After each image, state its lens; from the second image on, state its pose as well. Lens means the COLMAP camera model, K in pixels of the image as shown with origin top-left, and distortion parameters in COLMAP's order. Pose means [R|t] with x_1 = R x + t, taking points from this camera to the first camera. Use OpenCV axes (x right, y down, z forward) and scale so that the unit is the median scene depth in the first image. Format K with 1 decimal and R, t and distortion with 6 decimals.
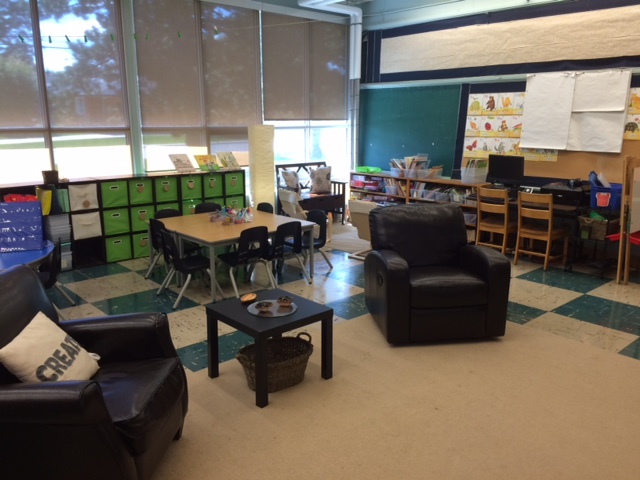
lens RADIAL K [[557.7, 0, 319.3], [0, 557.7, 243.2], [0, 0, 1]] dist [0.052543, -0.026904]
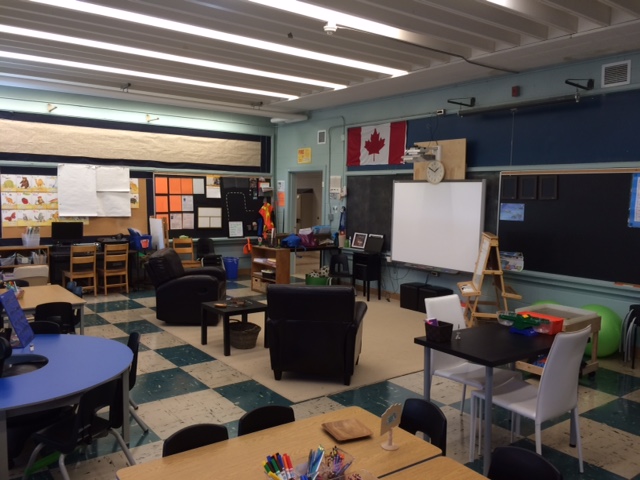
lens RADIAL K [[557.7, 0, 319.8], [0, 557.7, 239.2], [0, 0, 1]] dist [0.052543, -0.026904]
pose [[0.103529, -0.082090, 0.991233, -0.919417], [0.206202, 0.976708, 0.059351, -0.070088], [-0.973017, 0.198250, 0.118045, 0.255468]]
